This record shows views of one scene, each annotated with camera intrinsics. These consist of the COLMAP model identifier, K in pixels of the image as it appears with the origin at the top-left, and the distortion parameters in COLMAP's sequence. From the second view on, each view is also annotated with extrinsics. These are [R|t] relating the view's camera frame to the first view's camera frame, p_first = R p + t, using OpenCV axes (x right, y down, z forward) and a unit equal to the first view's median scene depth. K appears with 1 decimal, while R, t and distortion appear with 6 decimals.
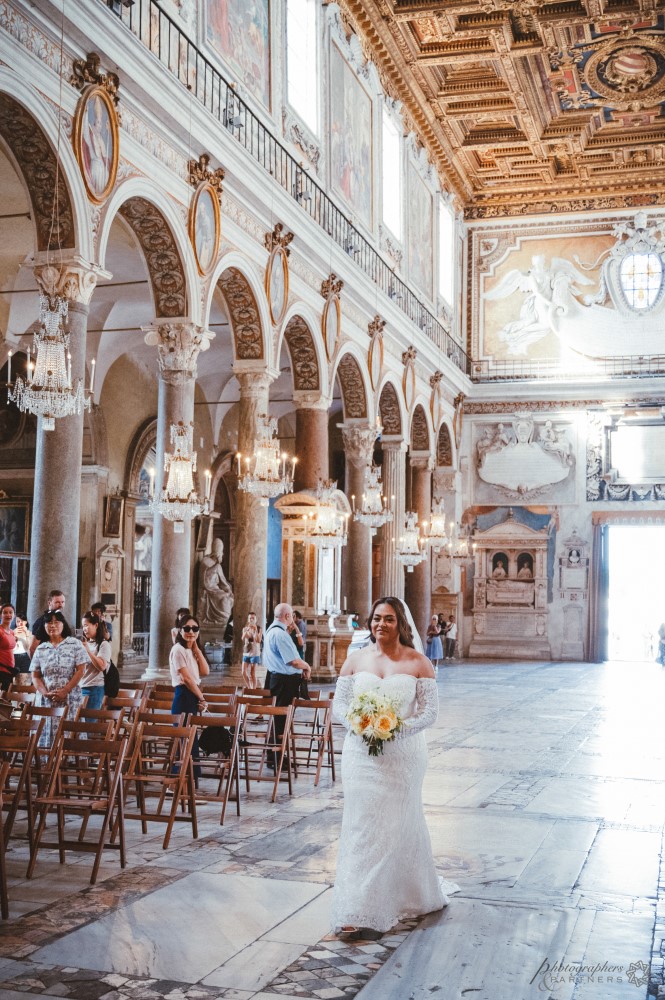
lens RADIAL K [[1128.6, 0, 335.0], [0, 1128.6, 513.6], [0, 0, 1]] dist [0.009427, 0.008623]
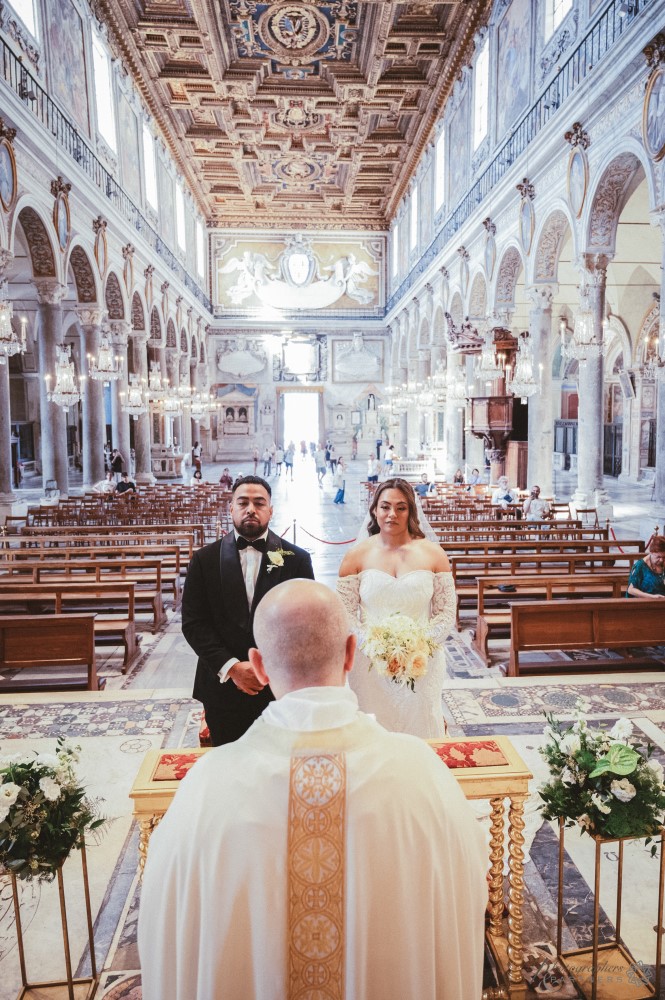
lens RADIAL K [[704.5, 0, 333.6], [0, 704.5, 470.5], [0, 0, 1]] dist [0.001398, 0.001207]
pose [[0.940616, -0.046032, 0.336336, -0.103220], [-0.004830, 0.988849, 0.148845, -0.041162], [-0.339437, -0.141630, 0.929905, -0.217170]]
